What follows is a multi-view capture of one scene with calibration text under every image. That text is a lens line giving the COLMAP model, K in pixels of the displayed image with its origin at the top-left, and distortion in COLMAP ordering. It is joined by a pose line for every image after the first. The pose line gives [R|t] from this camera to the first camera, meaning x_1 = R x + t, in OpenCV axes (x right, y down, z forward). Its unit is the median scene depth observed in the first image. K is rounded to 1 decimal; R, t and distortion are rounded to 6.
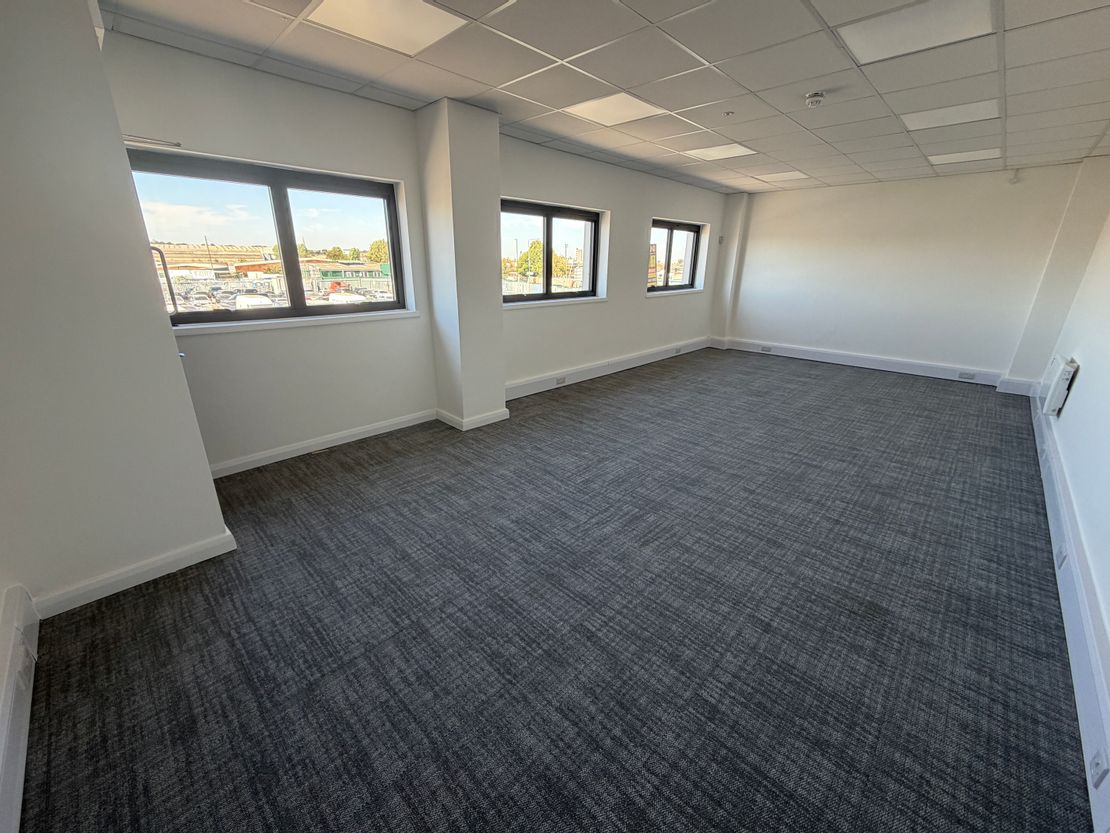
lens RADIAL K [[445.8, 0, 555.0], [0, 445.8, 416.5], [0, 0, 1]] dist [-0.001705, -0.000081]
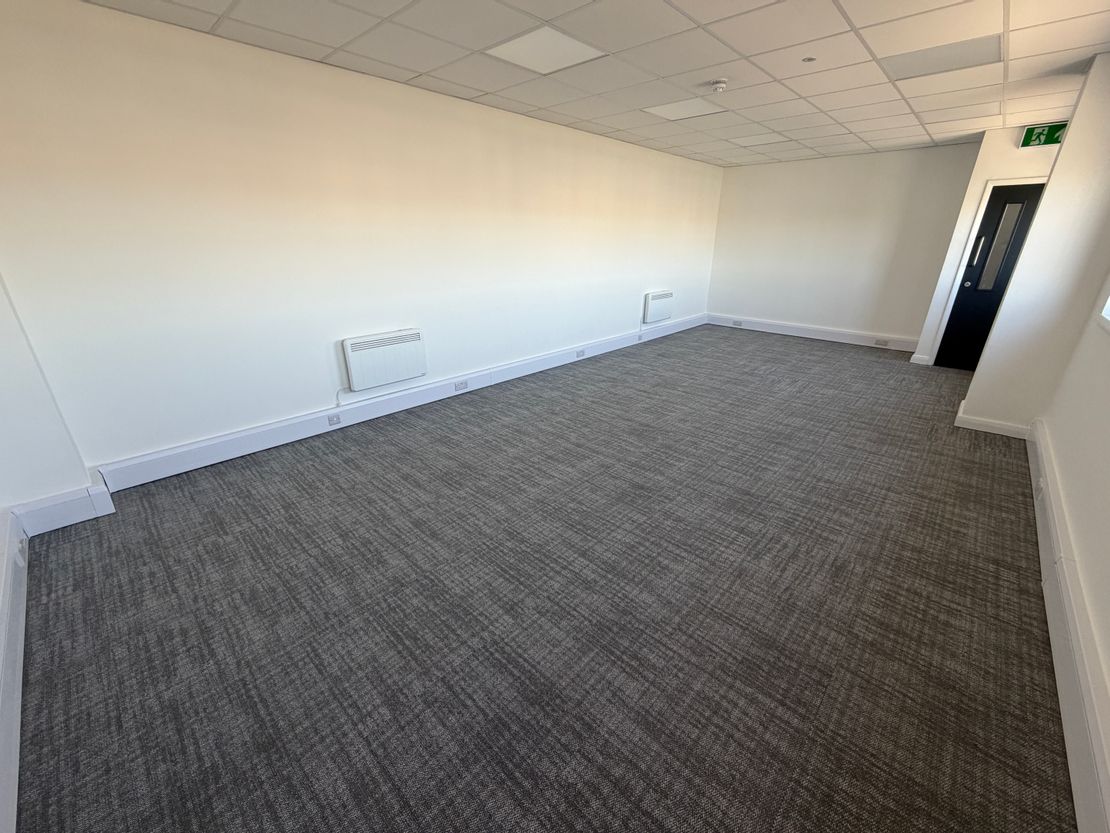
lens RADIAL K [[445.8, 0, 555.0], [0, 445.8, 416.5], [0, 0, 1]] dist [-0.001705, -0.000081]
pose [[-0.999696, -0.005865, -0.023968, 0.747627], [-0.020144, 0.754974, 0.655445, -0.605898], [0.014251, 0.655728, -0.754862, 1.762282]]
